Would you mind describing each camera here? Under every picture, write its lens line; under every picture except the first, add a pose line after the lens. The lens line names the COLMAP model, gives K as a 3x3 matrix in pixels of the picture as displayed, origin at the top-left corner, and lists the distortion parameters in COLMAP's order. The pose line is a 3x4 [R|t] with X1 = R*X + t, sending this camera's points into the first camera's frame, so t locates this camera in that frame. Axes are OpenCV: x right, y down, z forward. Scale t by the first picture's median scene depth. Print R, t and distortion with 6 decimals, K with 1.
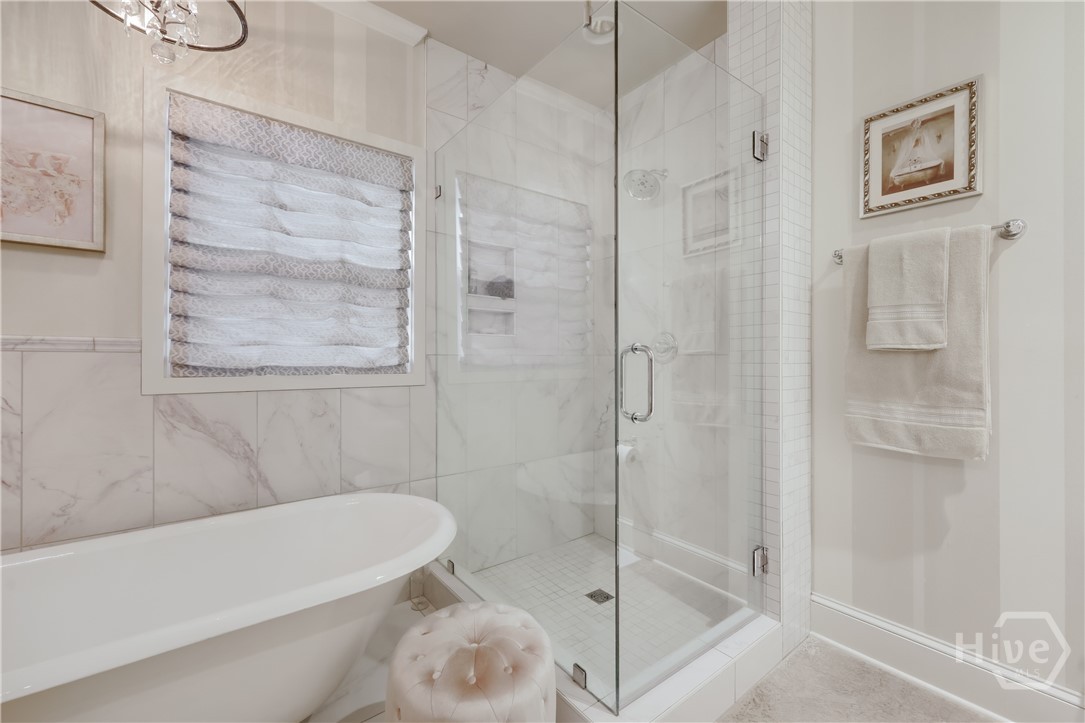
lens RADIAL K [[440.8, 0, 544.9], [0, 440.8, 361.7], [0, 0, 1]] dist [0.002064, 0.000576]
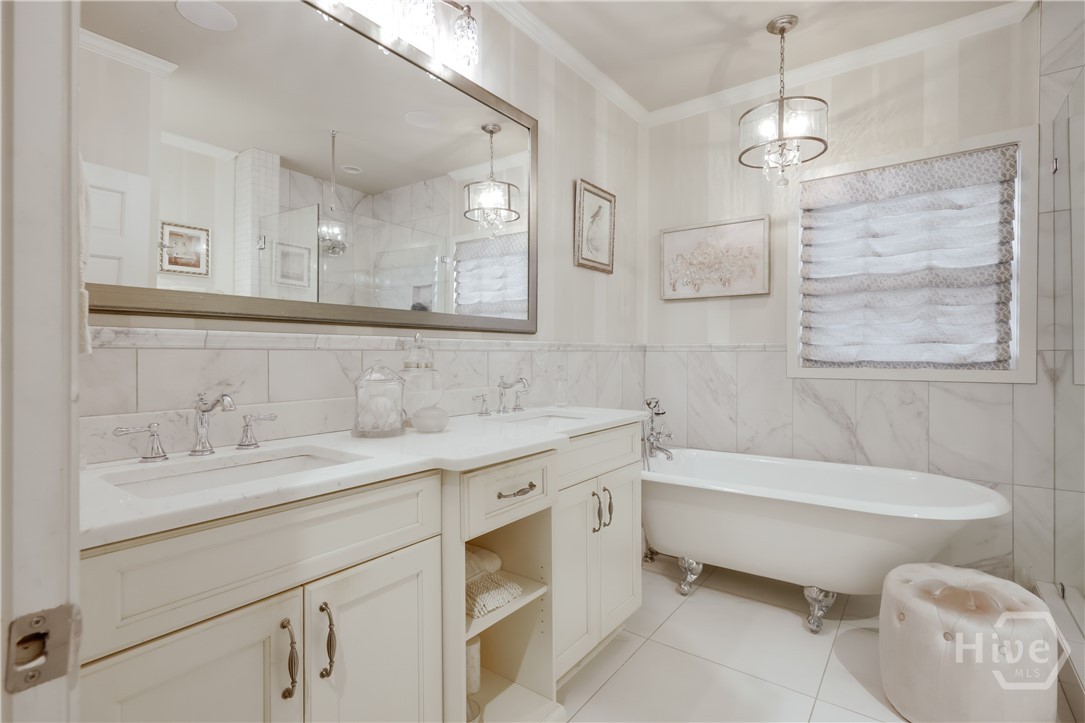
lens RADIAL K [[523.3, 0, 544.1], [0, 523.3, 357.3], [0, 0, 1]] dist [-0.000864, 0.000253]
pose [[0.280534, 0.006407, -0.959823, 0.588142], [-0.000157, 0.999978, 0.006629, -0.010527], [0.959844, -0.001709, 0.280529, -0.340981]]
